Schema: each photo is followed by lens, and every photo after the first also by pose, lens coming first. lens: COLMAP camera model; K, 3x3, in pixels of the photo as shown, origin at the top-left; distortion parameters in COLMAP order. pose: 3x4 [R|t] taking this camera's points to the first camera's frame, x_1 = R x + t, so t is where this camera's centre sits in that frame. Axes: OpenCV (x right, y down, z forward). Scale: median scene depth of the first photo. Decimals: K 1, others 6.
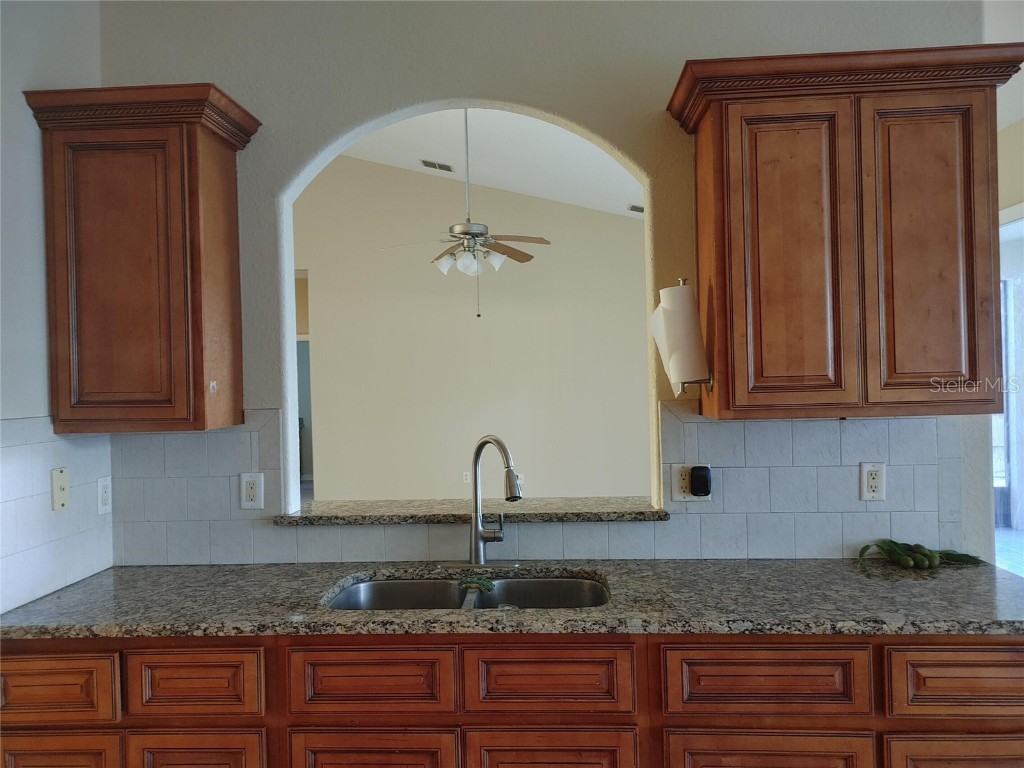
lens RADIAL K [[783.6, 0, 509.5], [0, 783.6, 381.0], [0, 0, 1]] dist [0.059090, -0.048482]
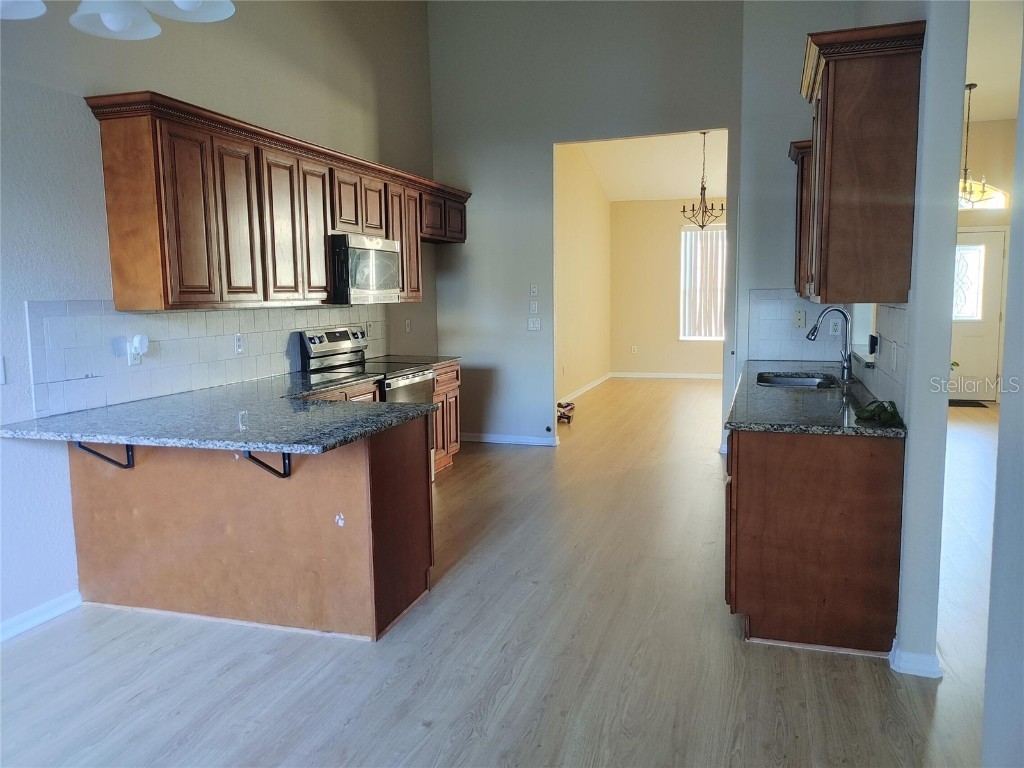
lens RADIAL K [[783.6, 0, 509.5], [0, 783.6, 381.0], [0, 0, 1]] dist [0.059090, -0.048482]
pose [[0.260876, -0.094775, 0.960709, -1.181853], [-0.000243, 0.995163, 0.098240, 0.027968], [-0.965372, -0.025862, 0.259591, -0.147649]]
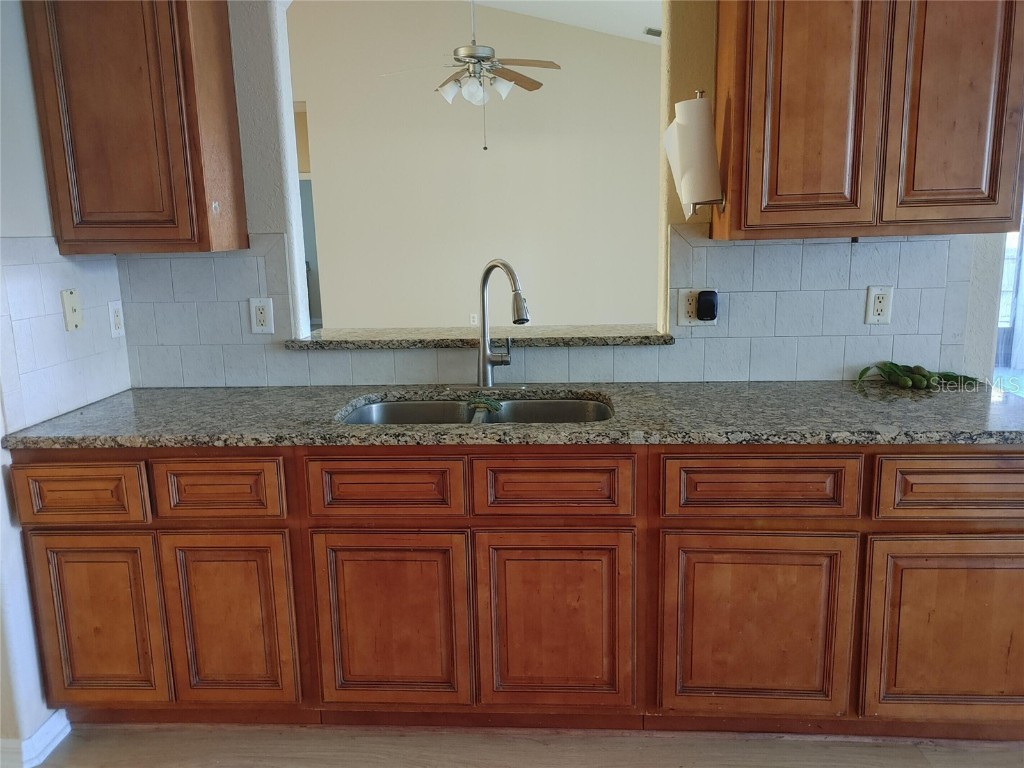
lens RADIAL K [[779.5, 0, 512.0], [0, 779.5, 384.0], [0, 0, 1]] dist [0.068547, -0.069962]
pose [[0.999980, 0.003057, -0.005447, -0.000357], [-0.002010, 0.983170, 0.182684, 0.047204], [0.005914, -0.182670, 0.983157, -0.002462]]
